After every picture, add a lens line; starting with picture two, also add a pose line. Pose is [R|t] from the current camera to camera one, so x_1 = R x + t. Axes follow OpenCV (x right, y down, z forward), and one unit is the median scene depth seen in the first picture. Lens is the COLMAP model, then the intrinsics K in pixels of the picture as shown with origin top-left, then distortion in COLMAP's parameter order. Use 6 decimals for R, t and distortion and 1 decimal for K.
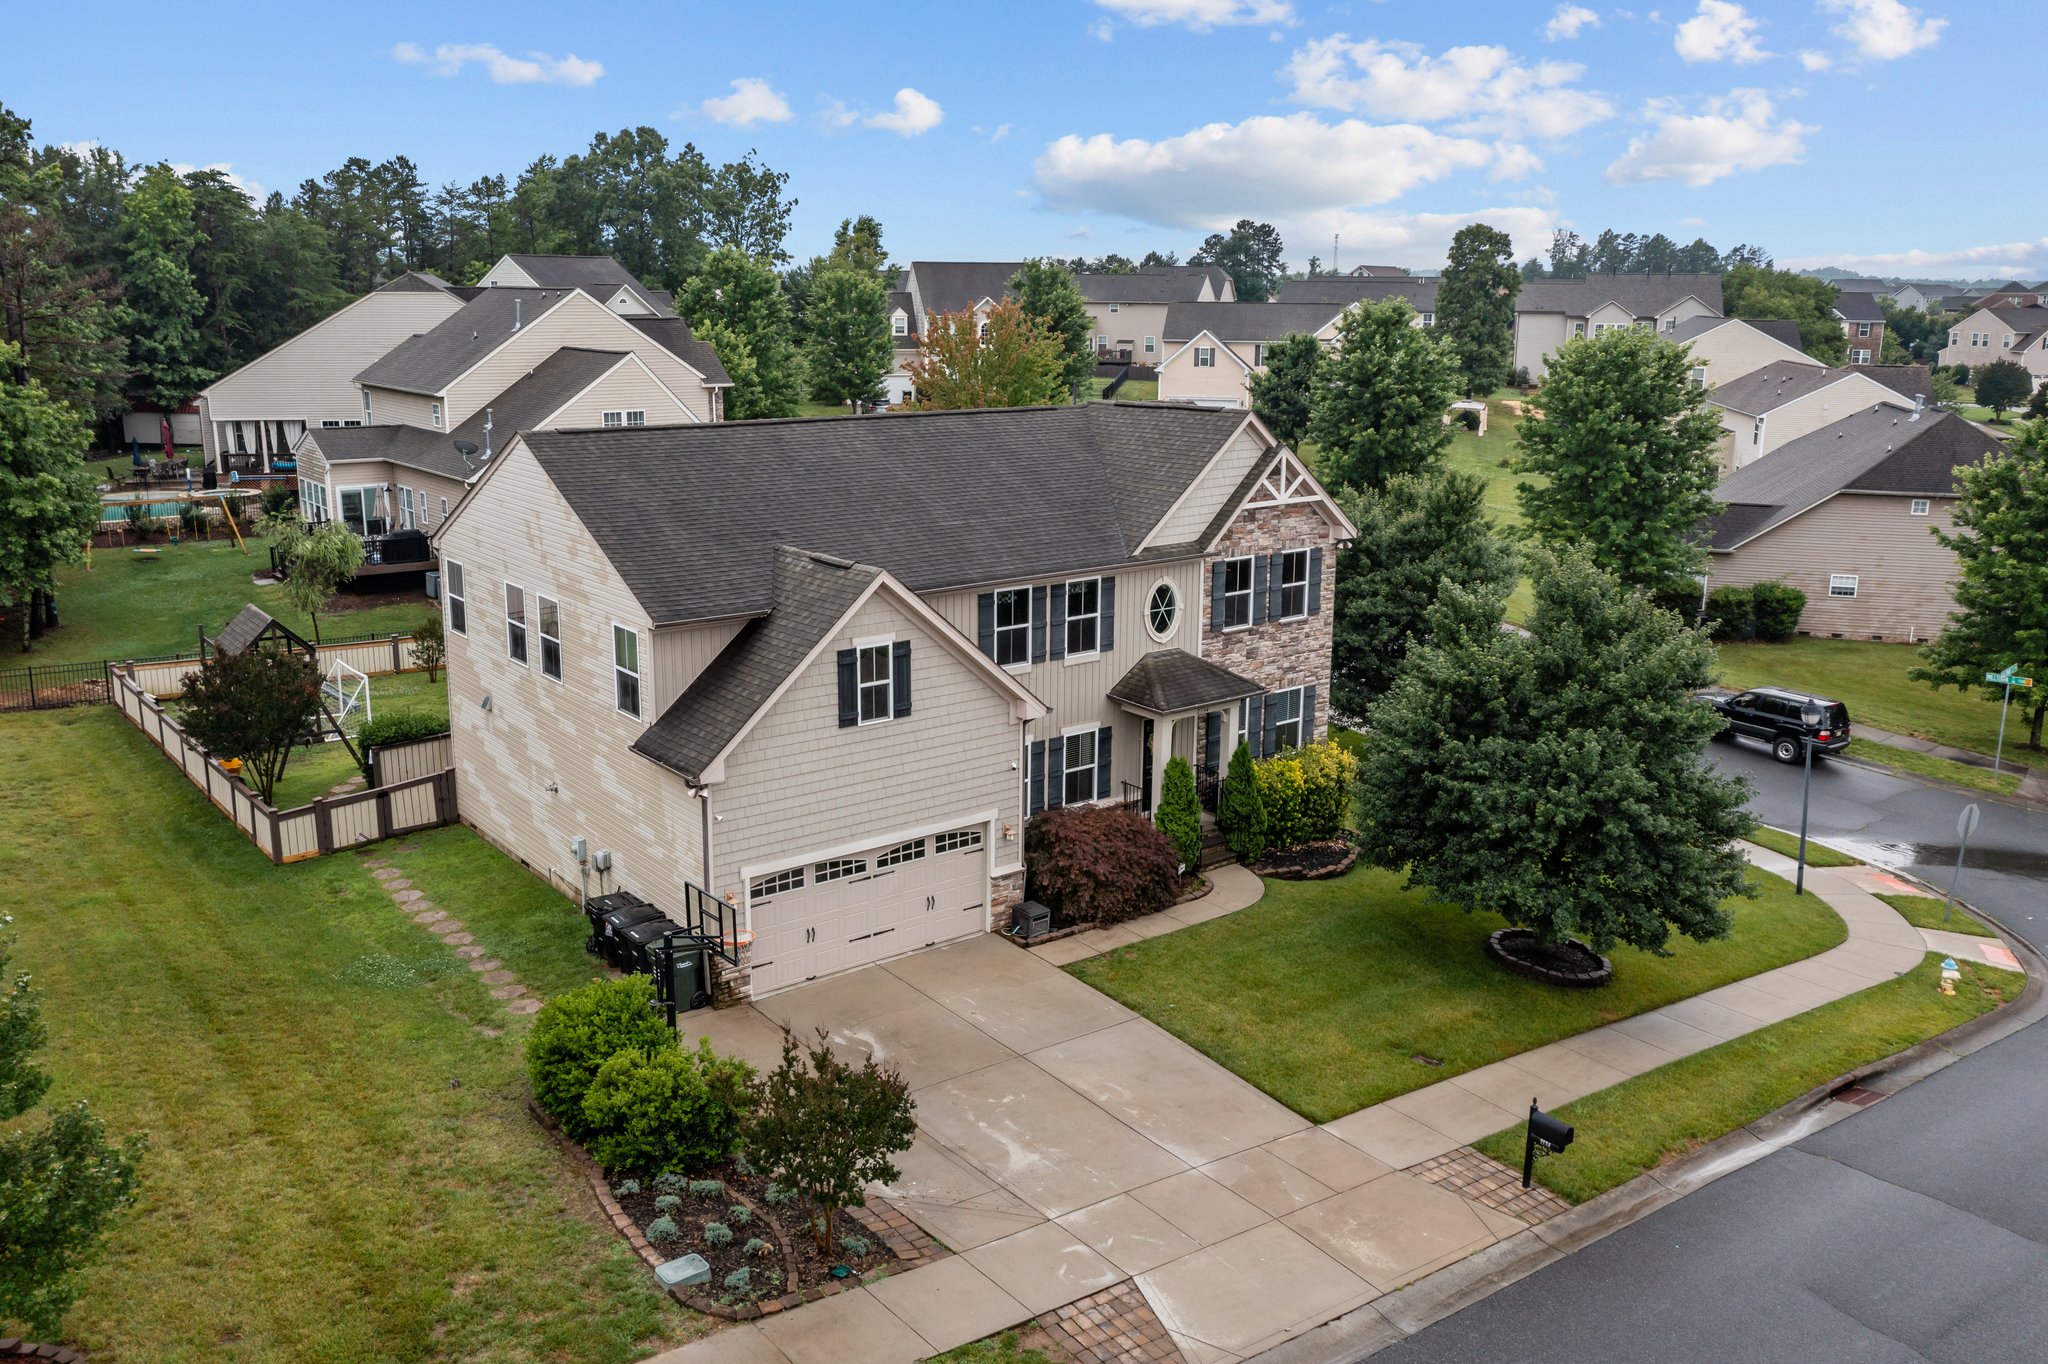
lens RADIAL K [[1643.0, 0, 1024.0], [0, 1643.0, 682.0], [0, 0, 1]] dist [-0.009766, 0.005769]
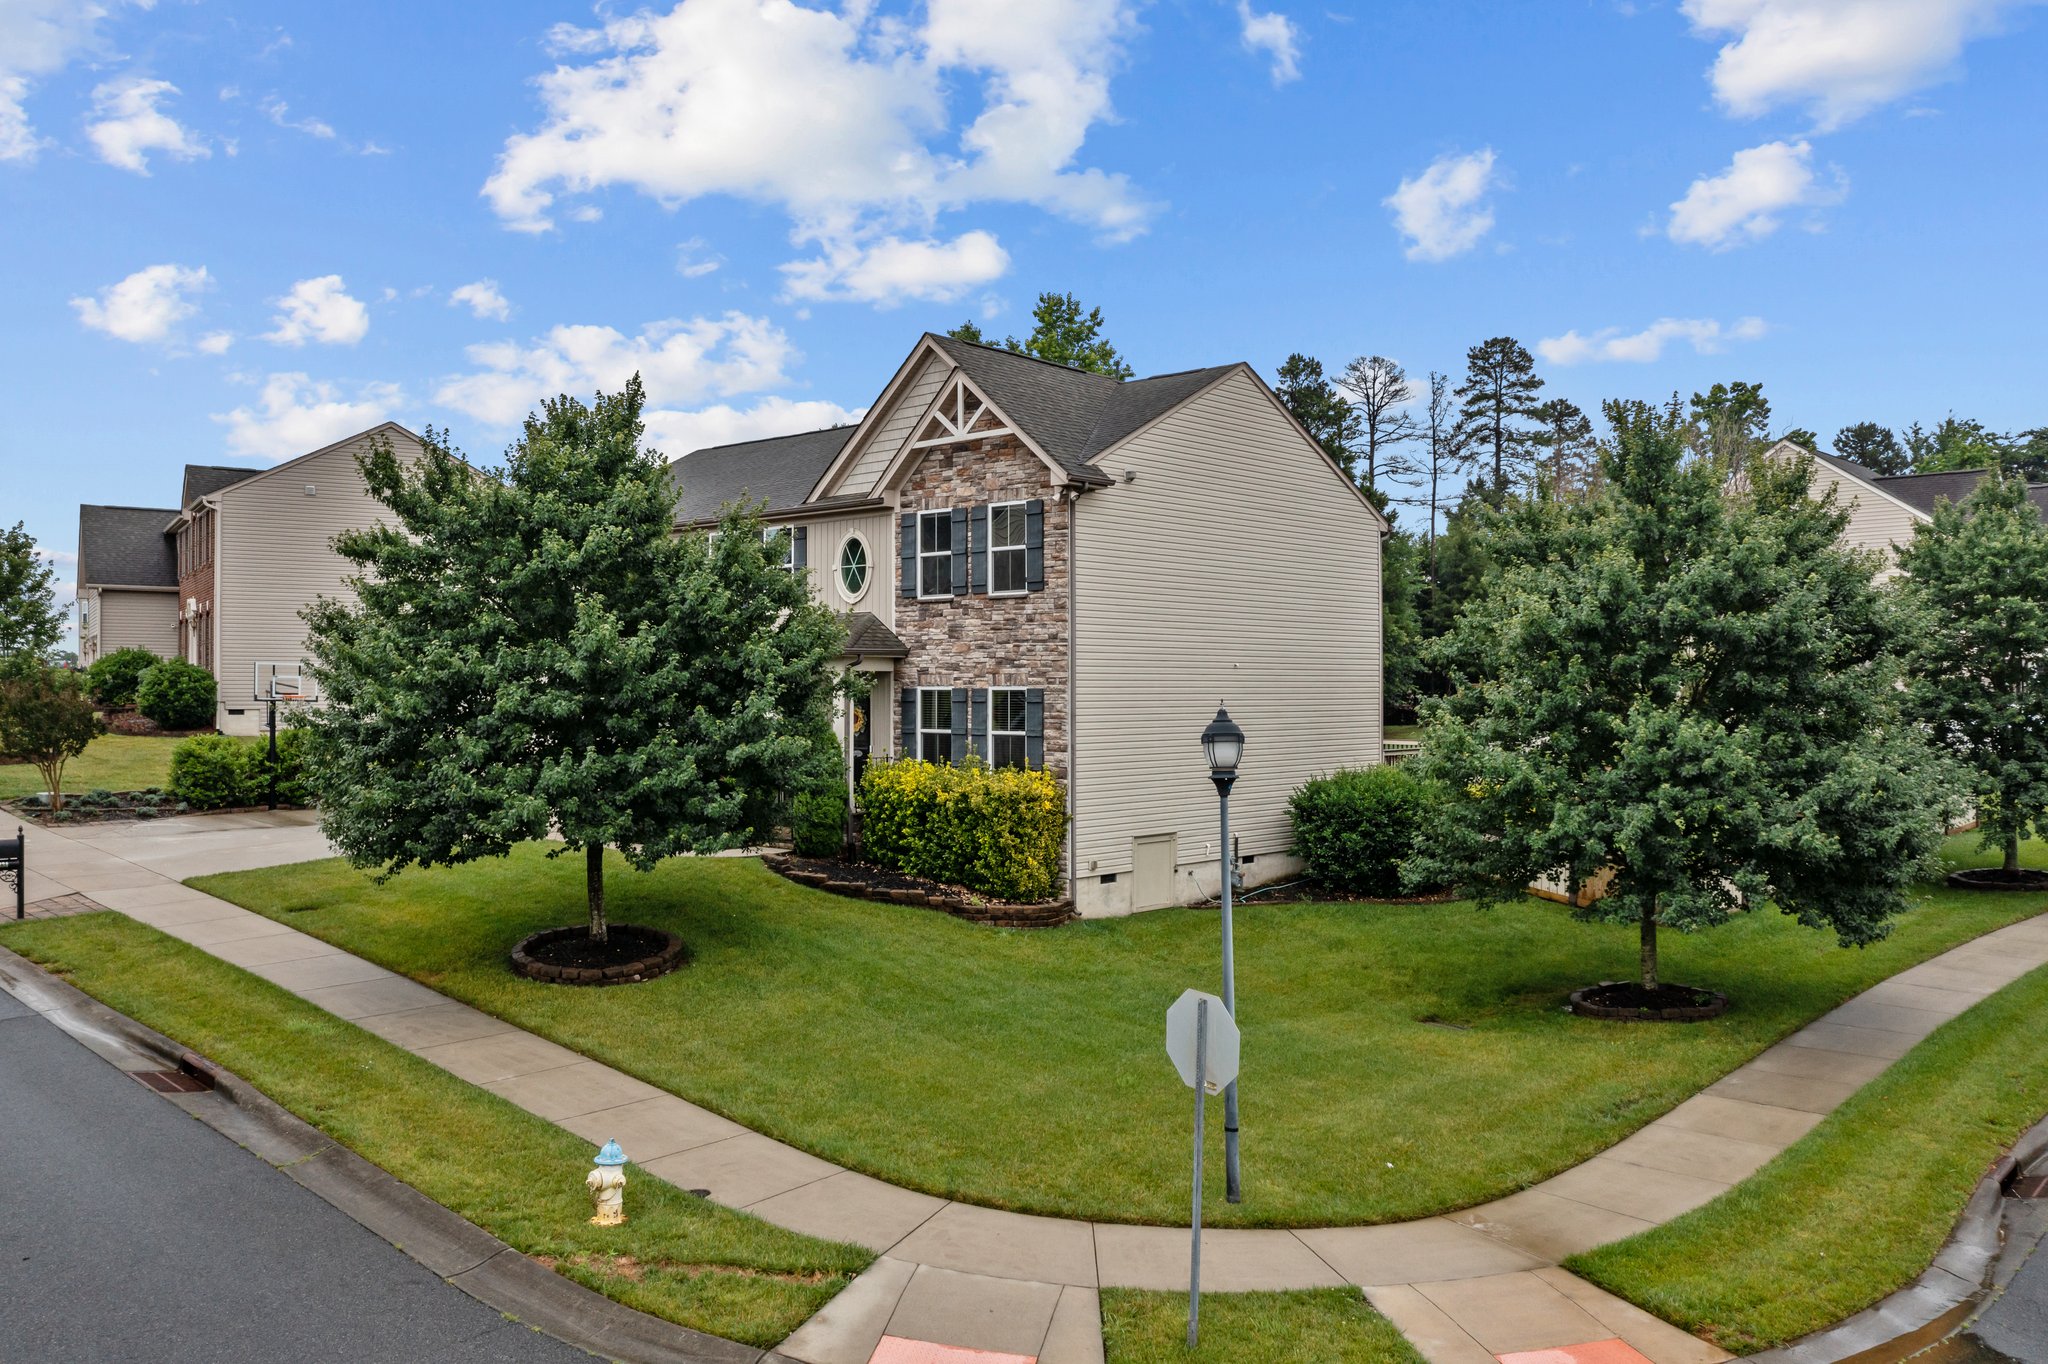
lens RADIAL K [[1643.0, 0, 1024.0], [0, 1643.0, 682.0], [0, 0, 1]] dist [-0.009766, 0.005769]
pose [[0.167409, -0.010226, -0.985834, 1.036052], [-0.232394, 0.971359, -0.049540, 0.042582], [0.958106, 0.237395, 0.160238, 1.006769]]
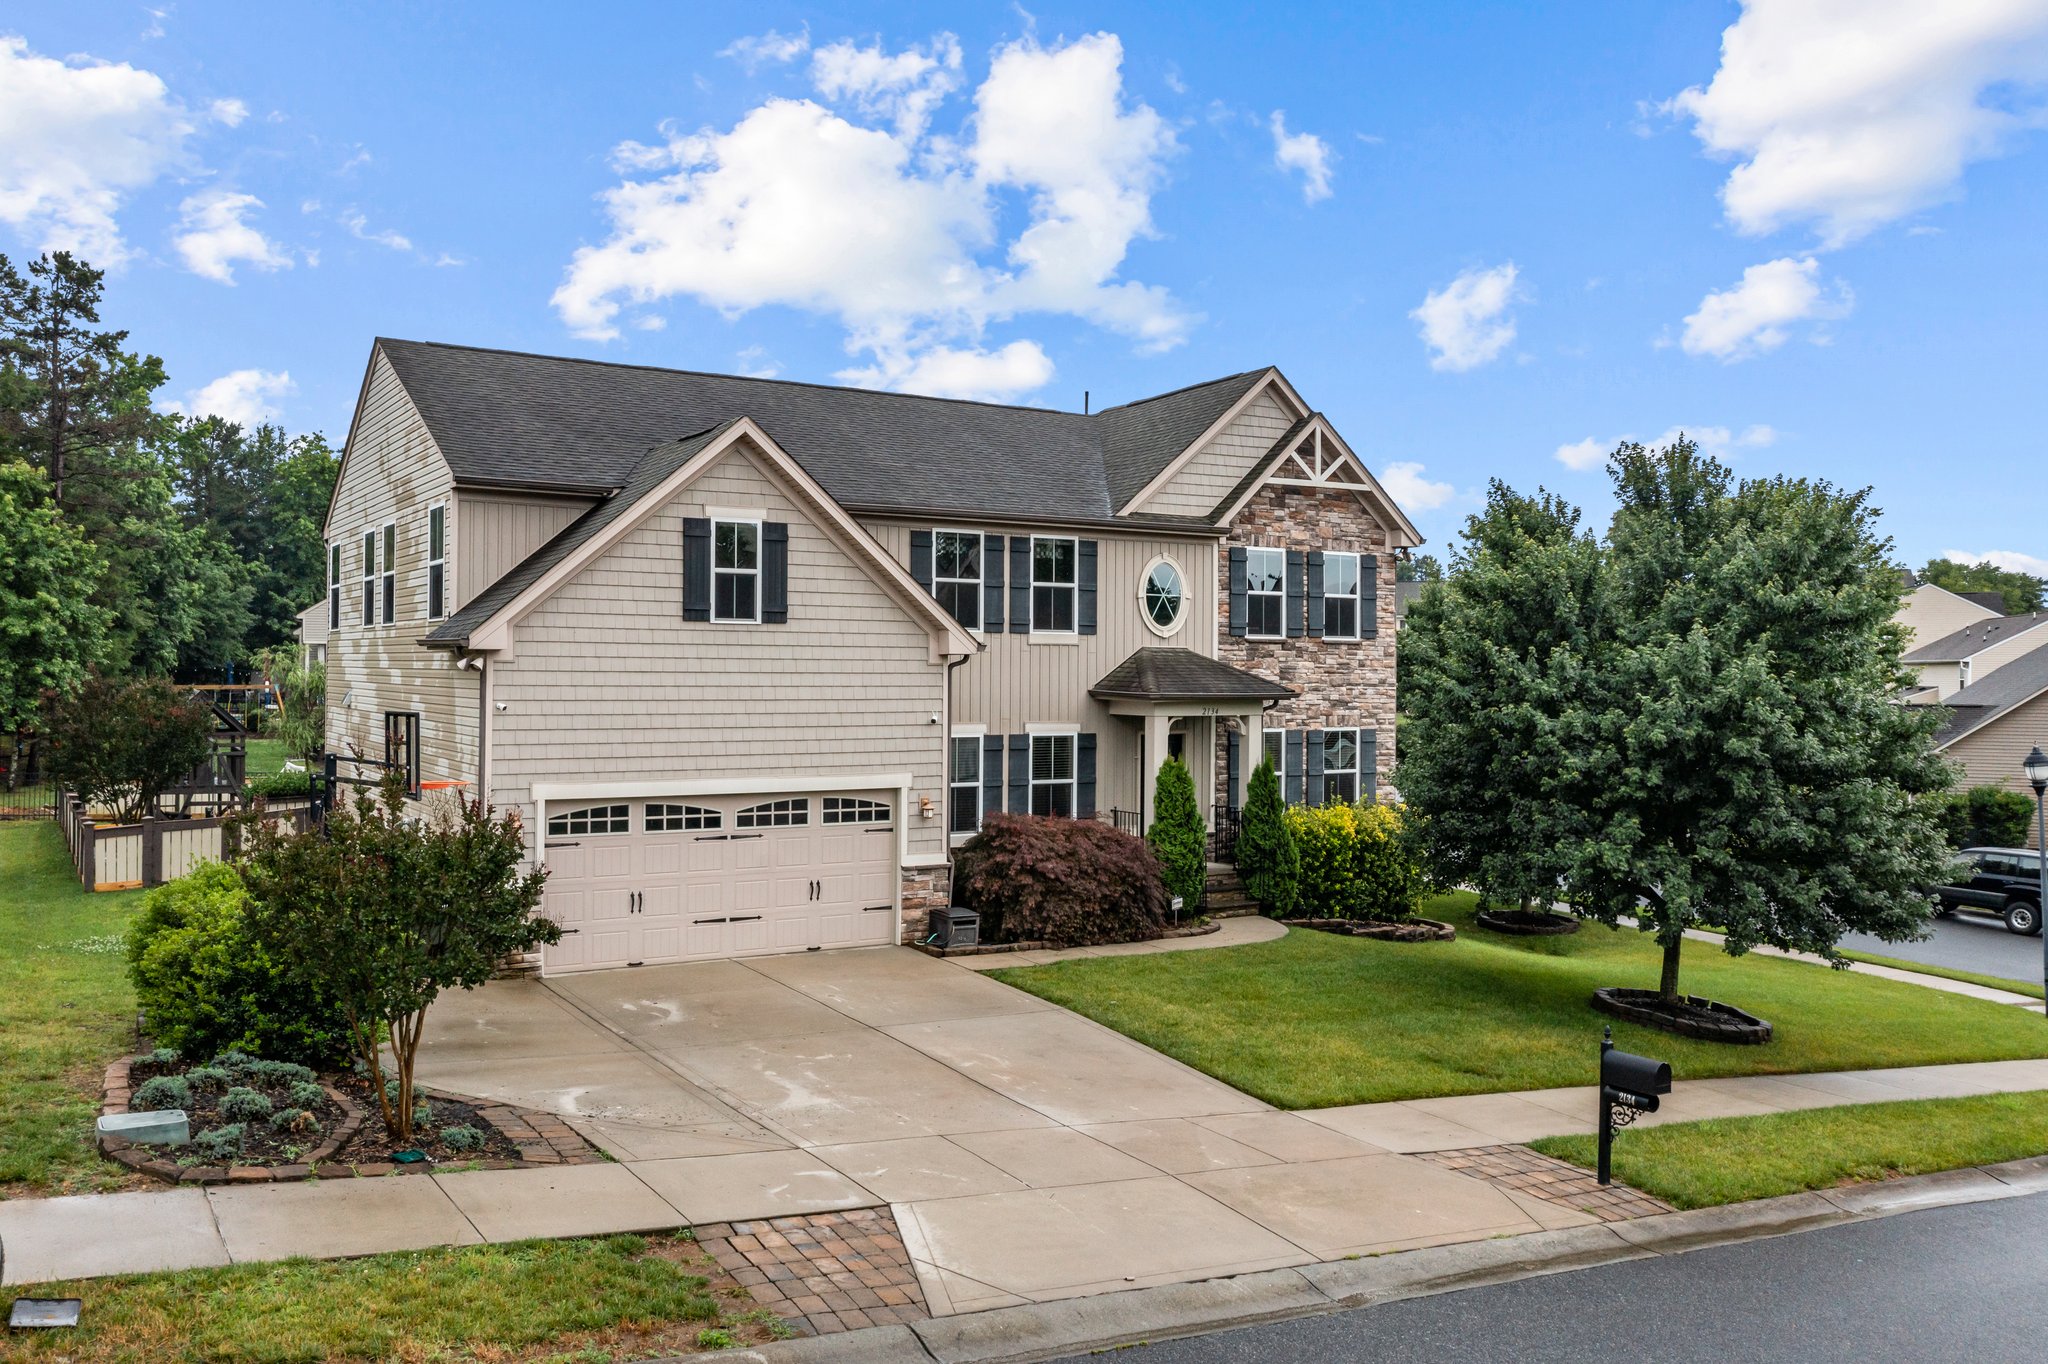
lens RADIAL K [[1643.0, 0, 1024.0], [0, 1643.0, 682.0], [0, 0, 1]] dist [-0.009766, 0.005769]
pose [[0.993702, -0.000372, -0.112052, 0.111867], [-0.025606, 0.972781, -0.230306, 0.193243], [0.109087, 0.231724, 0.966646, 0.234763]]
